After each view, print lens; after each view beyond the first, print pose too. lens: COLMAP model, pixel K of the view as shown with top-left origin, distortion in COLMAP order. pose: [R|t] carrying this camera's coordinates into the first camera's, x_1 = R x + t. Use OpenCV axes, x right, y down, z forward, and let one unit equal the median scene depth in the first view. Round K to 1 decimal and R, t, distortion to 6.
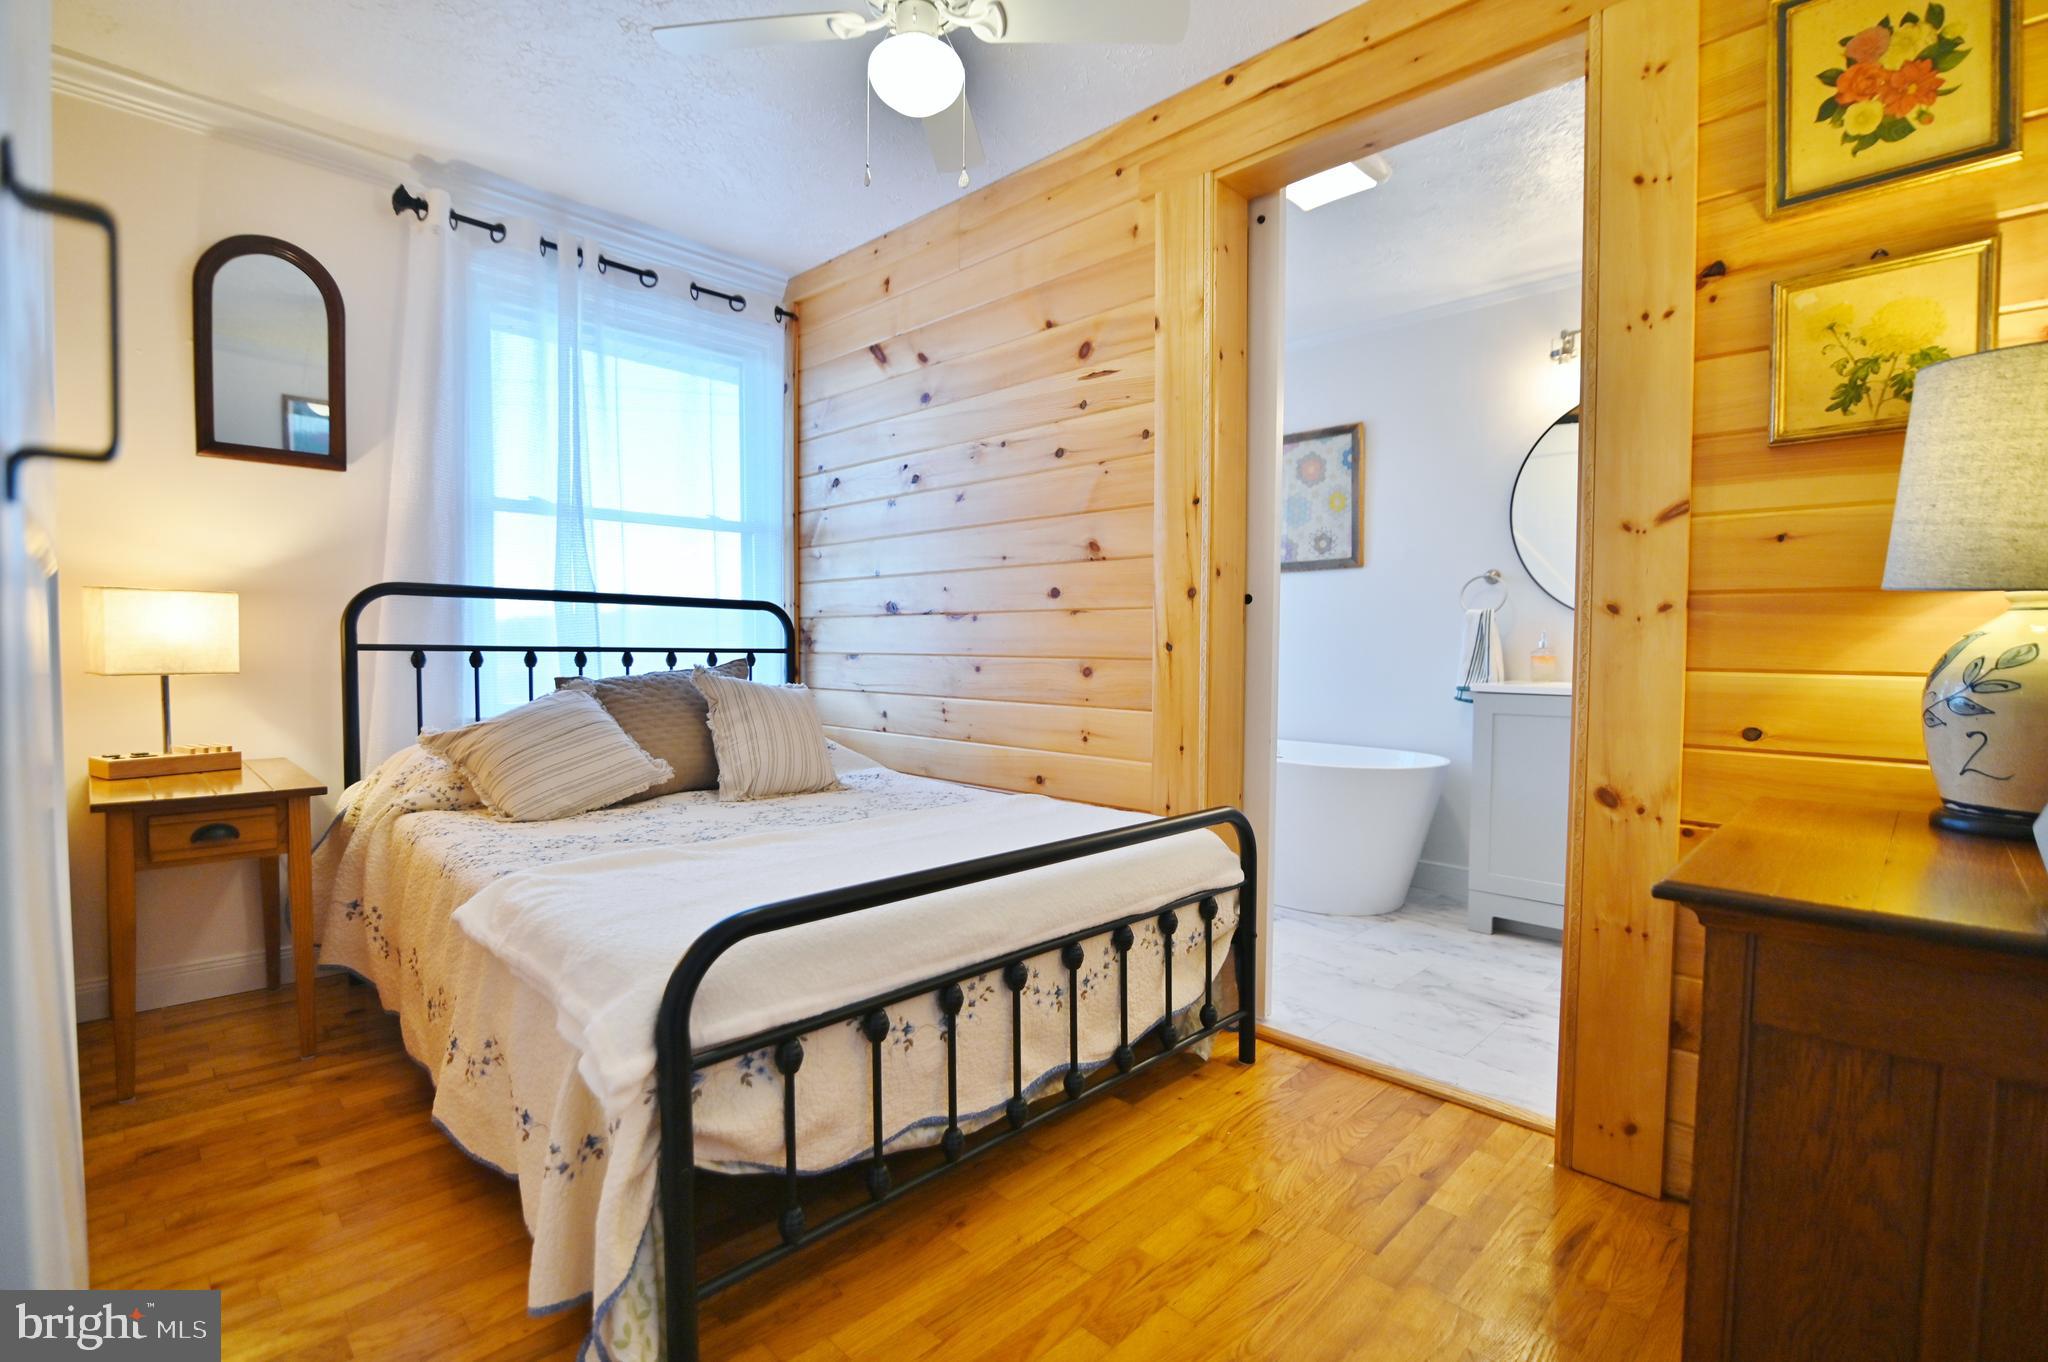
lens RADIAL K [[931.9, 0, 1028.3], [0, 931.9, 688.1], [0, 0, 1]] dist [-0.020467, 0.000405]
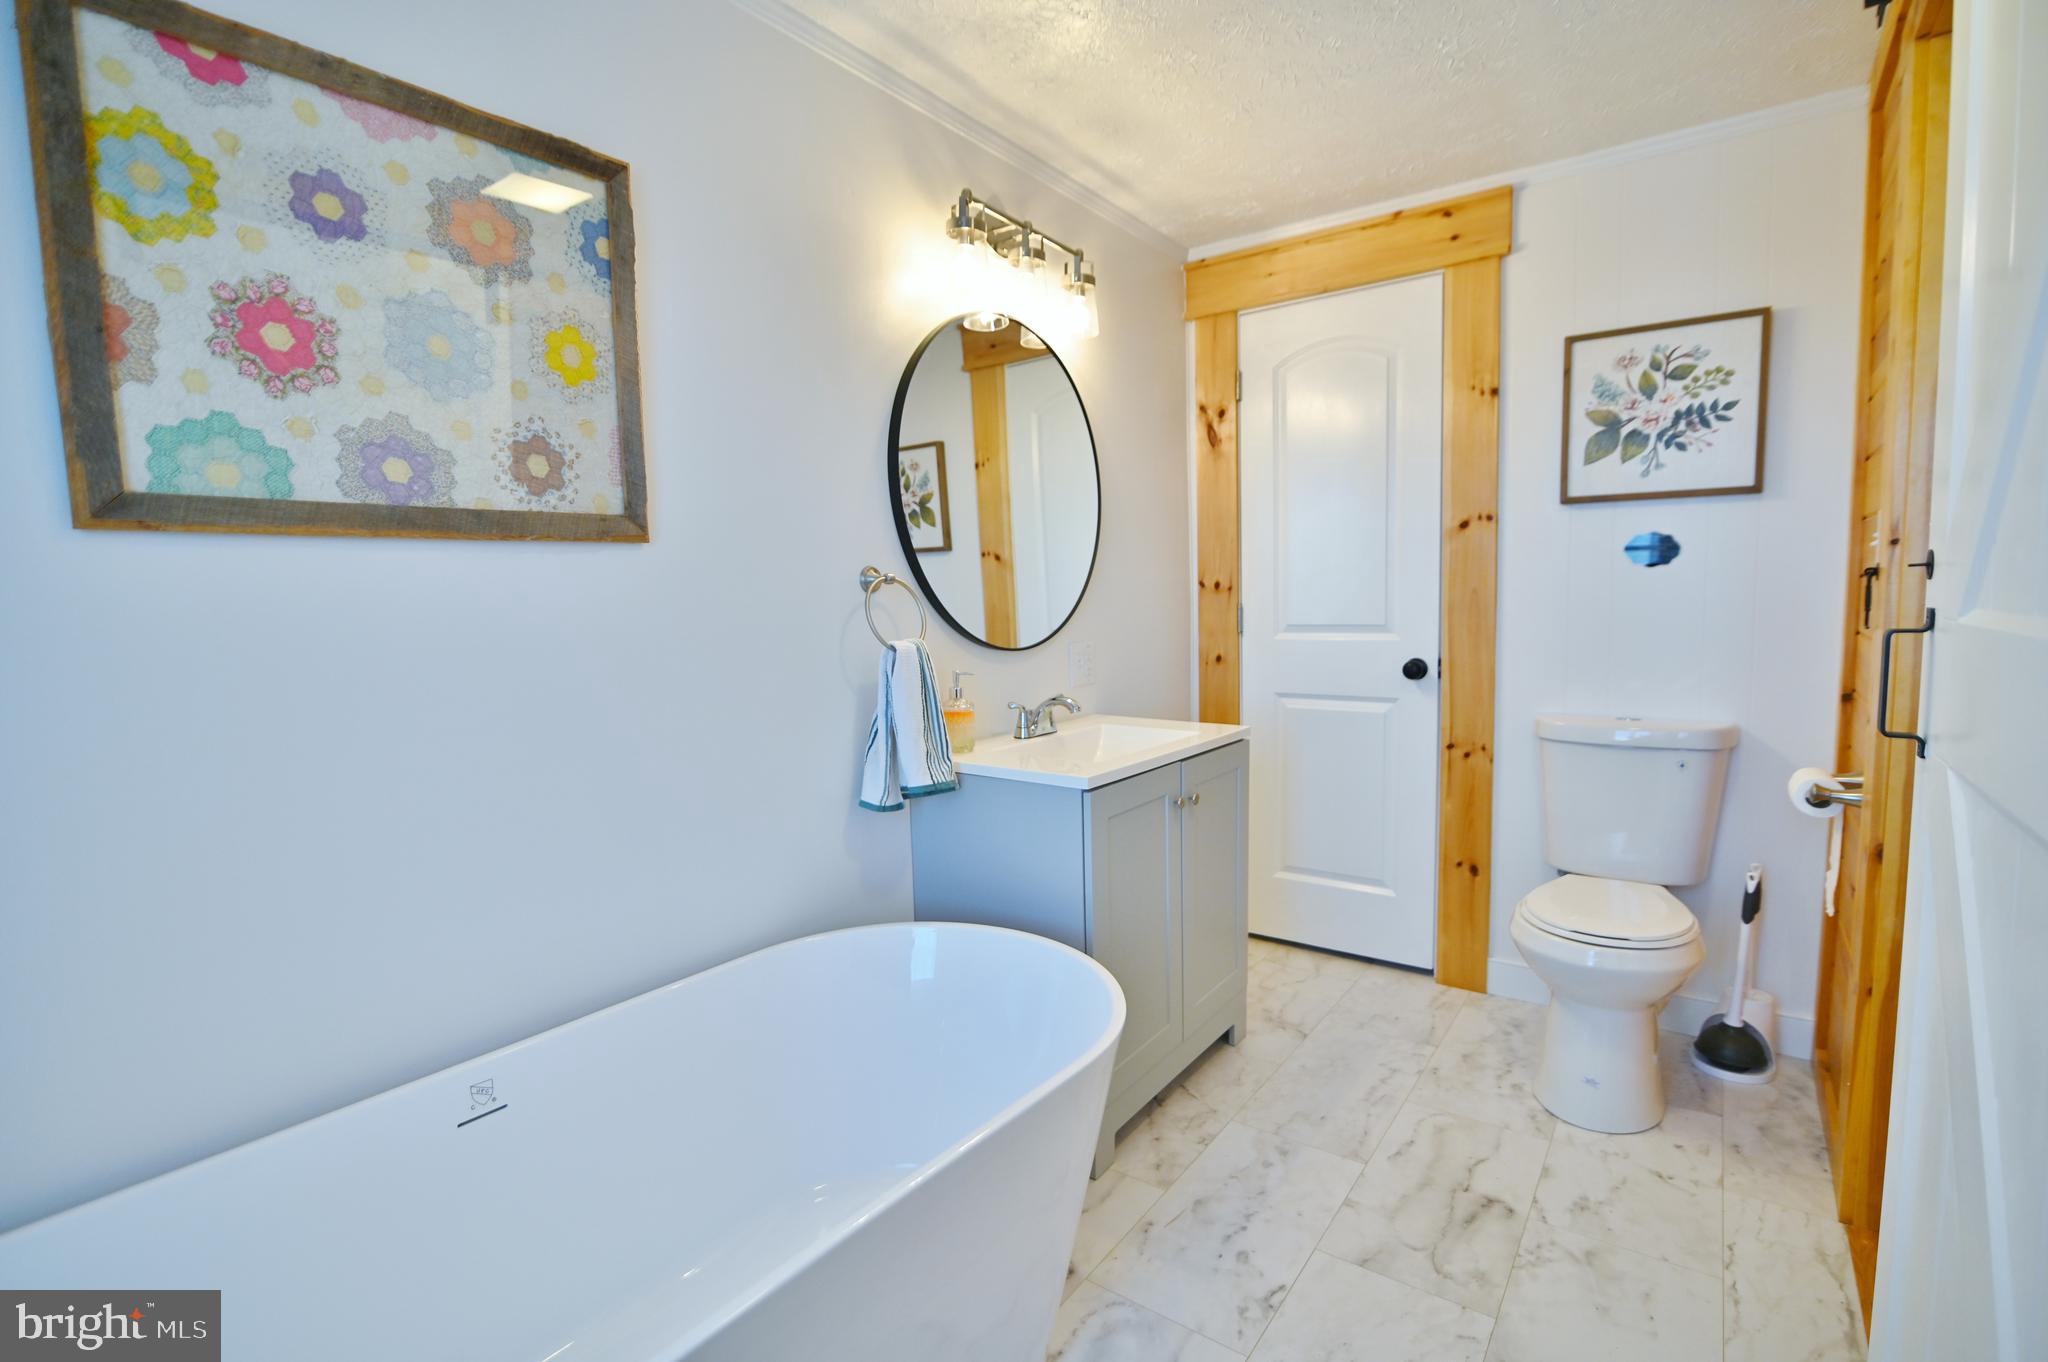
lens RADIAL K [[931.9, 0, 1027.7], [0, 931.9, 686.5], [0, 0, 1]] dist [-0.020467, 0.000405]
pose [[-0.141834, -0.102609, 0.984558, -0.061992], [0.065914, 0.991427, 0.112820, -0.101335], [-0.987694, 0.080897, -0.133855, 0.882902]]
